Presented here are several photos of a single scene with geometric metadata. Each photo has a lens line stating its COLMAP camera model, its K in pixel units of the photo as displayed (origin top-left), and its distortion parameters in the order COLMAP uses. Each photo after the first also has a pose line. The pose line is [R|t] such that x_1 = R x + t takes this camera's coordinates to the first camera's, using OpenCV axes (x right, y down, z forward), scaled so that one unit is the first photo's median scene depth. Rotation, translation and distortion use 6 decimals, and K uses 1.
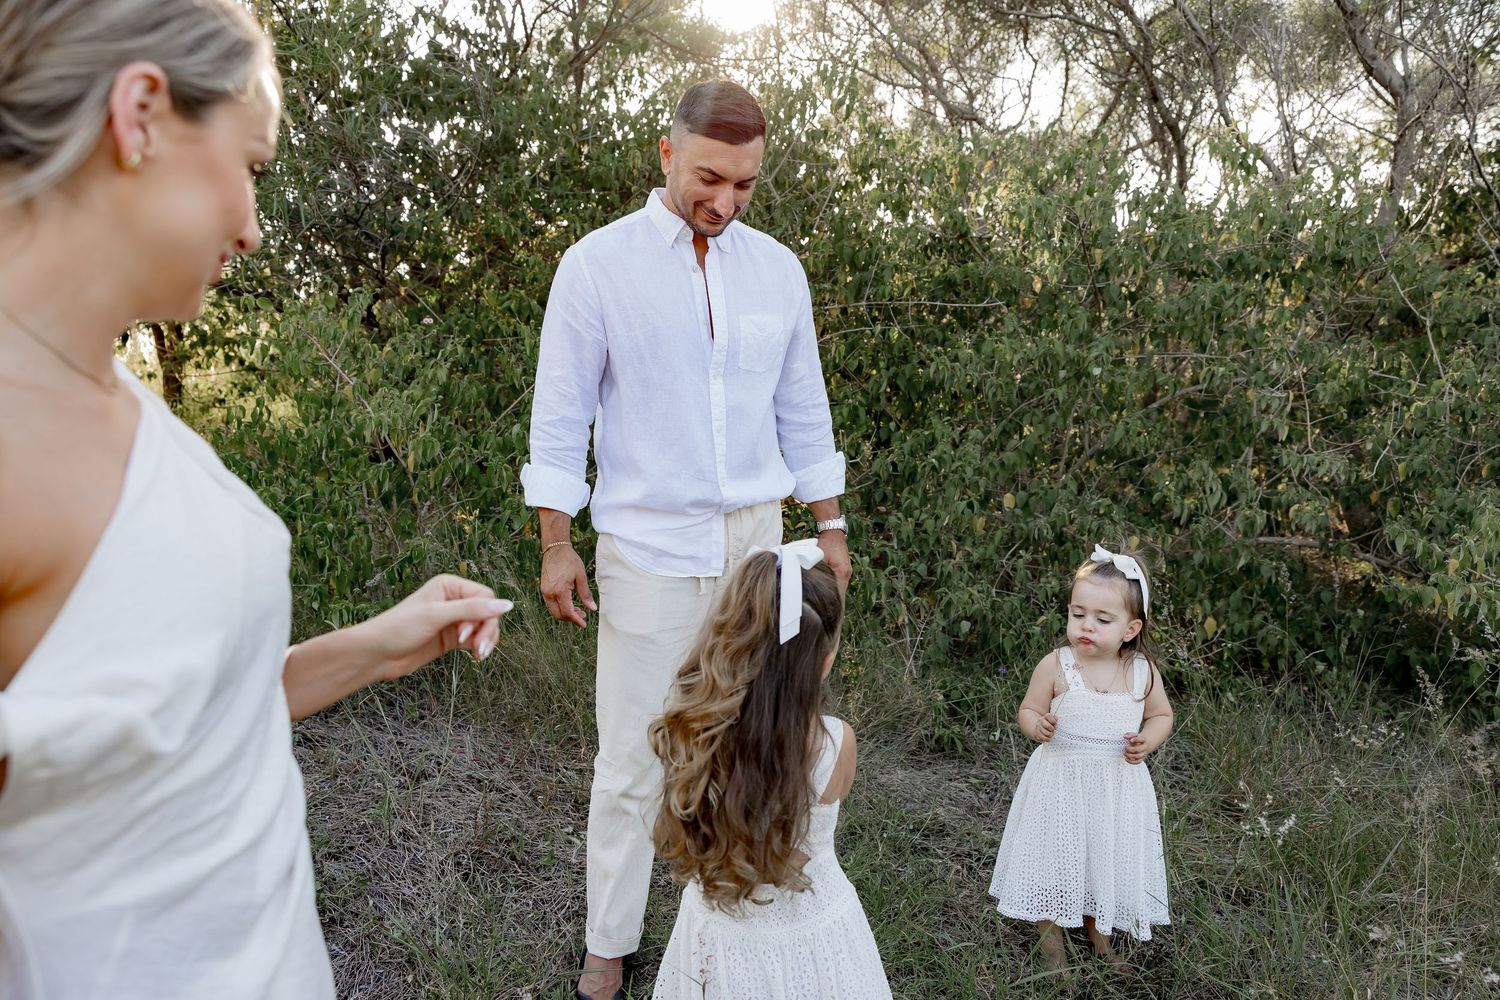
lens RADIAL K [[1208.6, 0, 710.2], [0, 1208.6, 500.8], [0, 0, 1]] dist [-0.008950, 0.008746]
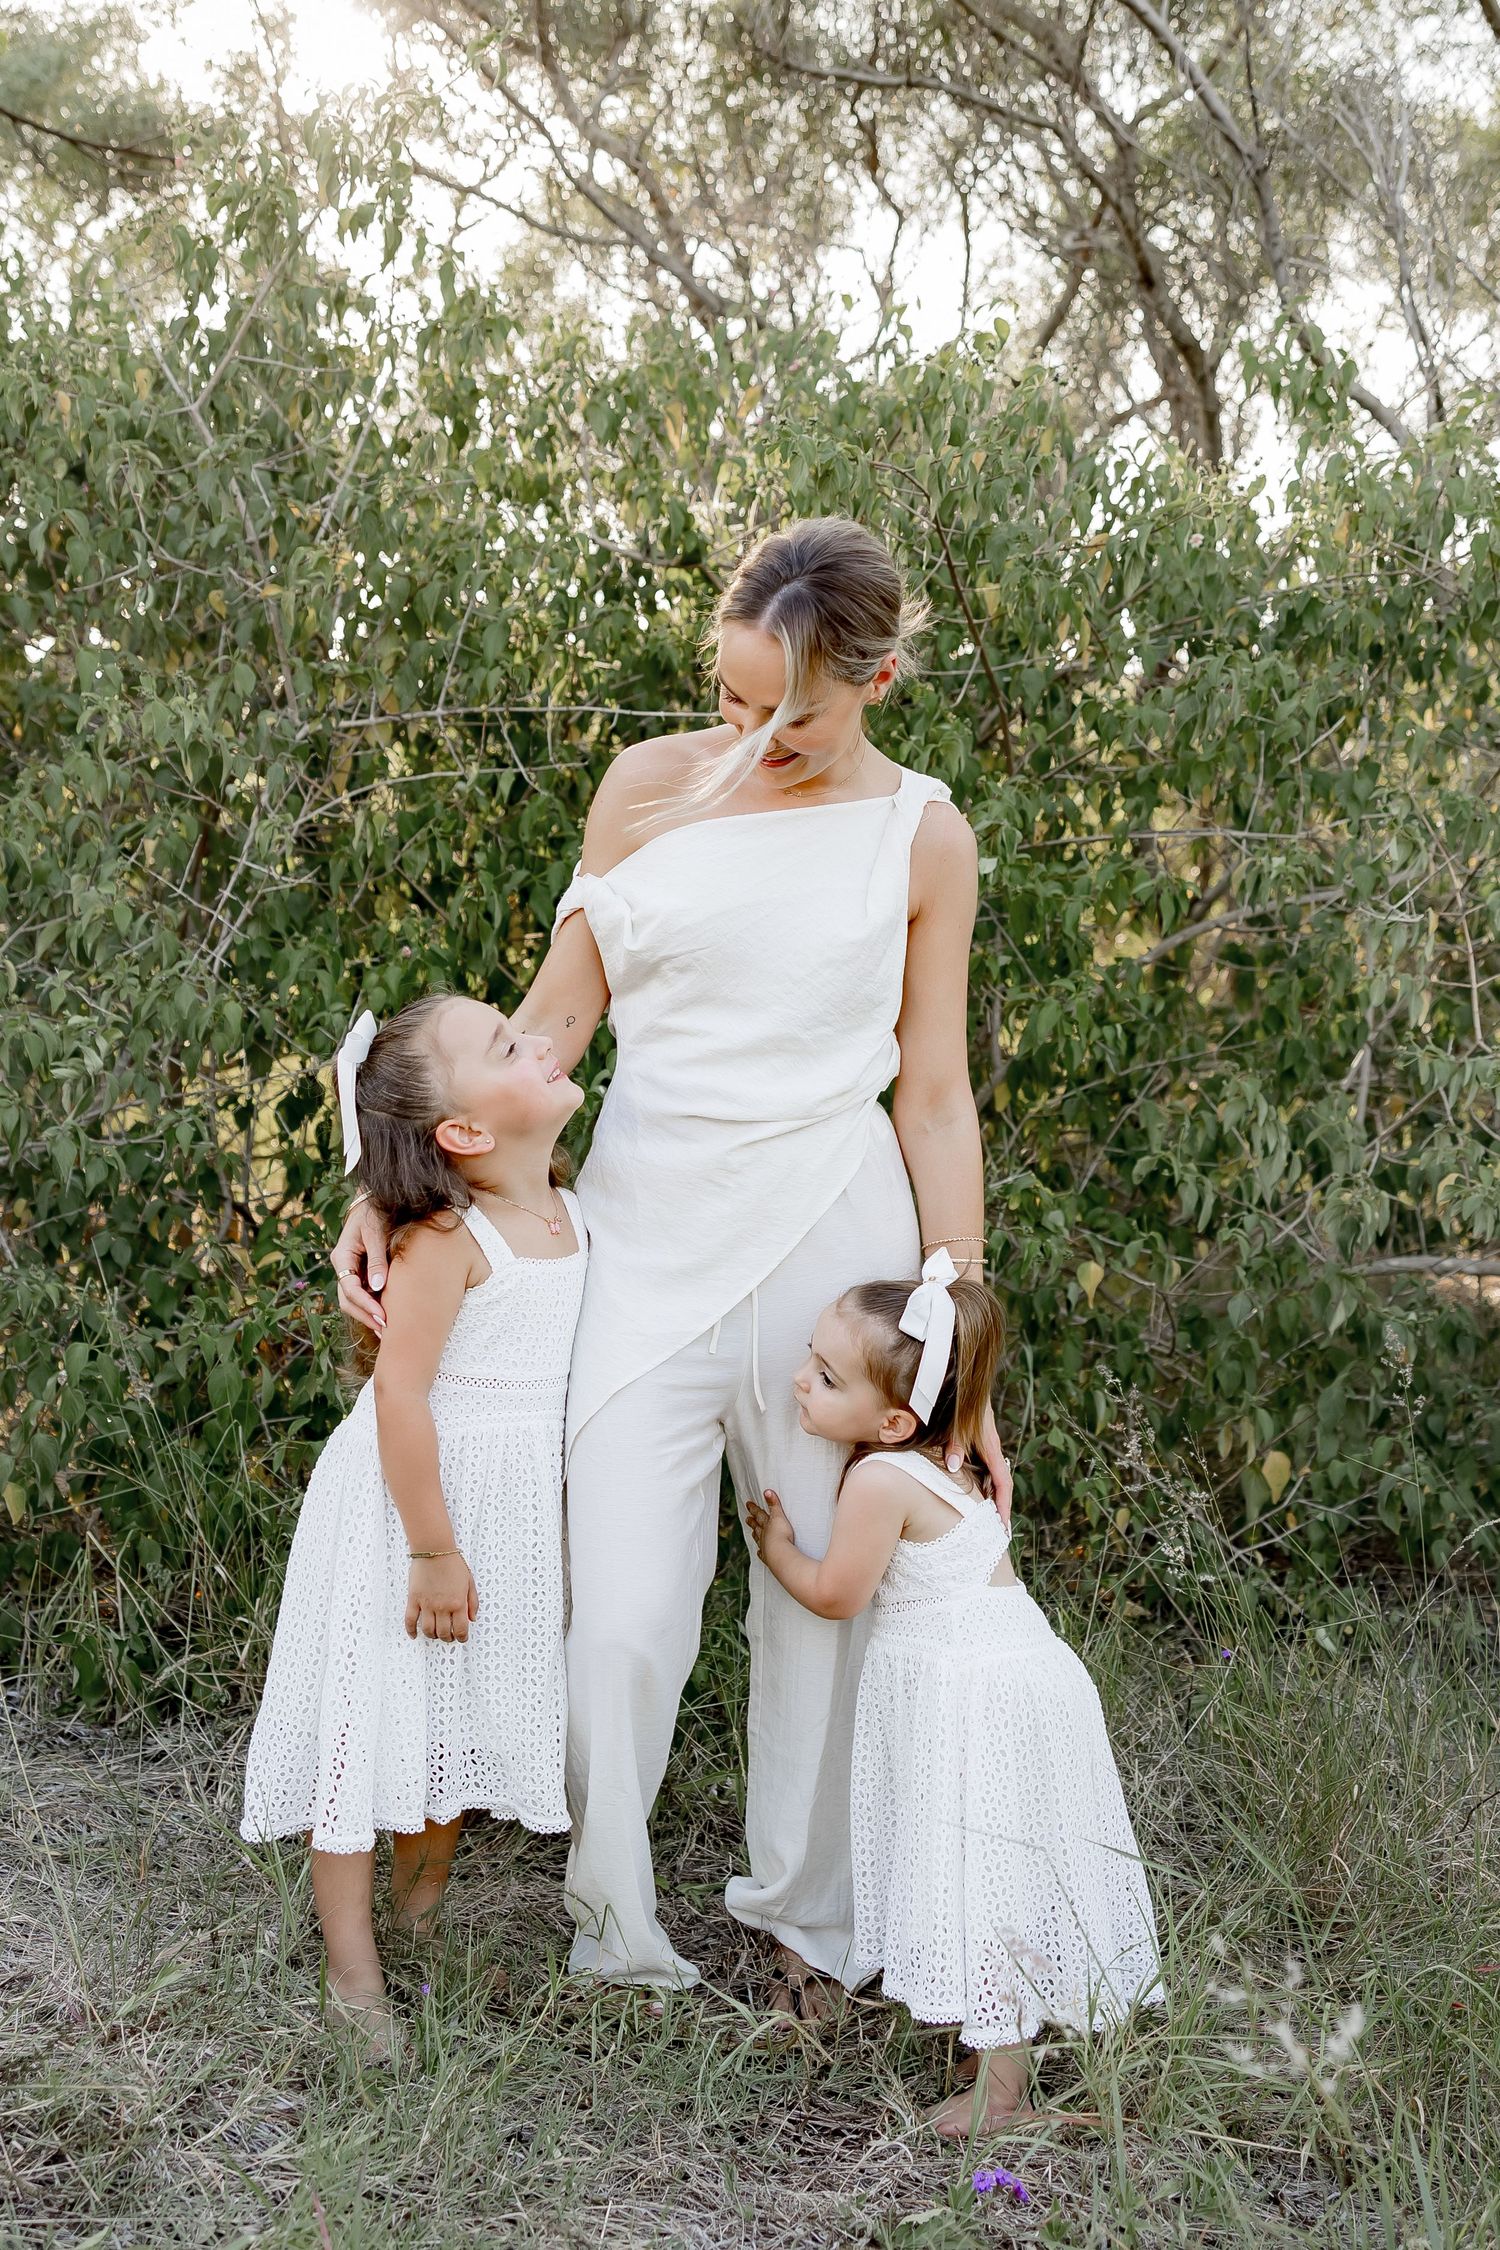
lens RADIAL K [[2699.7, 0, 750.0], [0, 2699.7, 1125.0], [0, 0, 1]] dist [-0.008721, 0.022048]
pose [[0.984114, -0.024144, 0.175890, 0.066851], [0.030796, 0.998906, -0.035186, 0.010200], [-0.174848, 0.040044, 0.983781, 0.095410]]
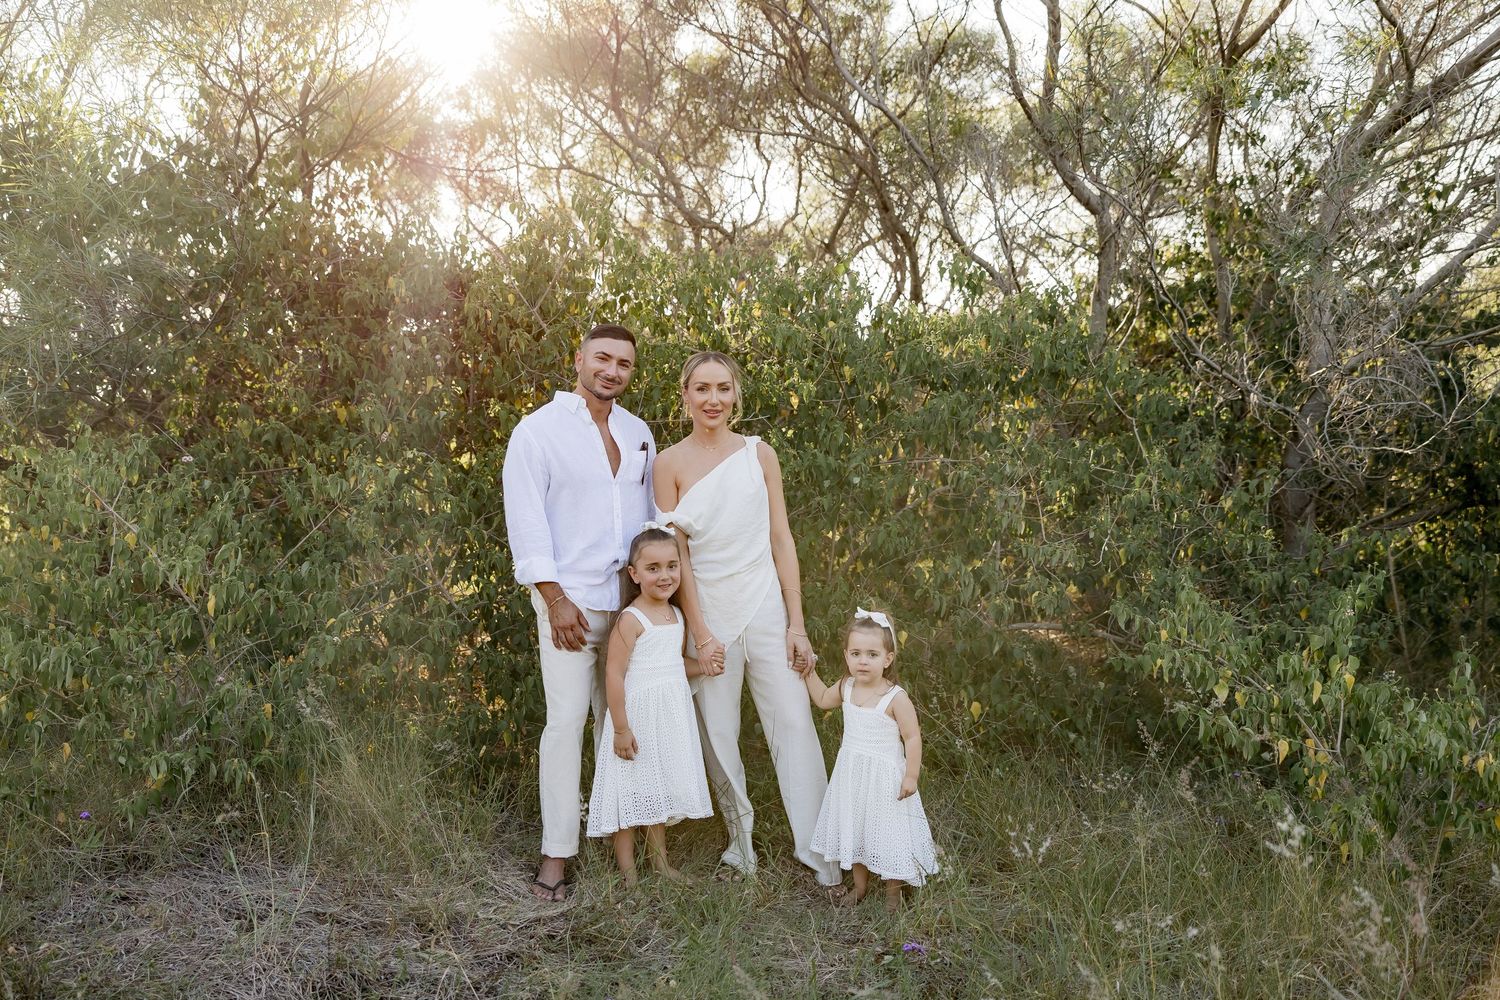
lens RADIAL K [[1363.4, 0, 750.0], [0, 1363.4, 500.0], [0, 0, 1]] dist [-0.005087, -0.000342]
pose [[0.970575, -0.049600, 0.235635, -0.055605], [0.069967, 0.994427, -0.078869, -0.000219], [-0.230410, 0.093035, 0.968636, -0.142272]]
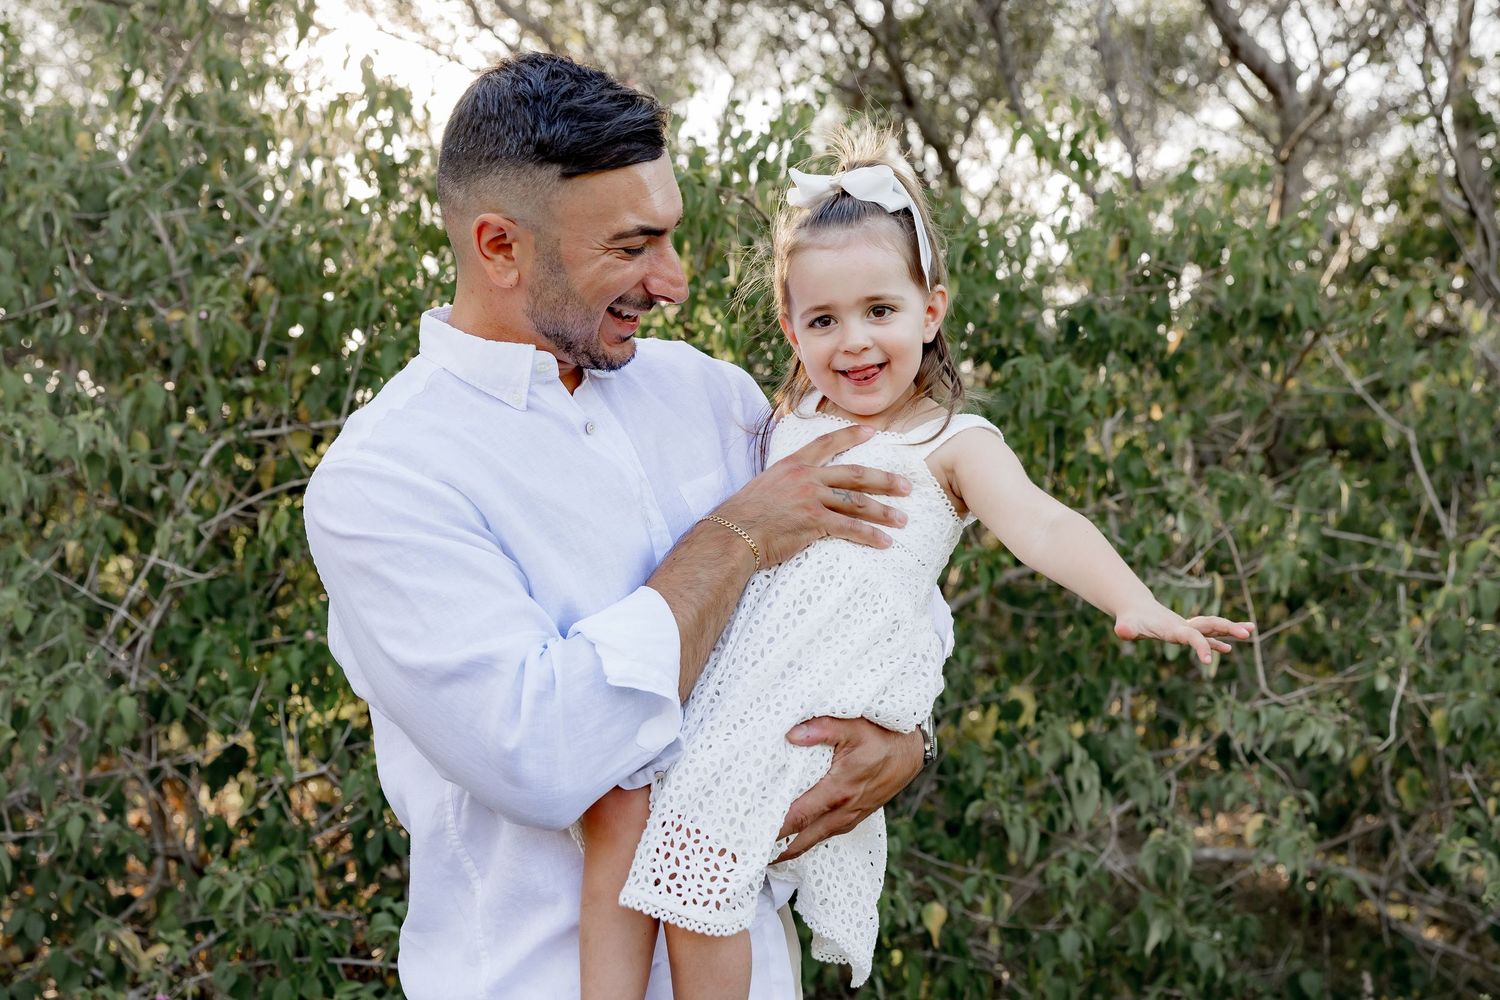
lens RADIAL K [[1693.9, 0, 750.0], [0, 1693.9, 500.0], [0, 0, 1]] dist [0.013501, 0.013542]
pose [[0.970204, -0.028948, 0.240553, 0.119951], [0.061846, 0.989536, -0.130361, -0.038558], [-0.234262, 0.141354, 0.961842, 0.340137]]
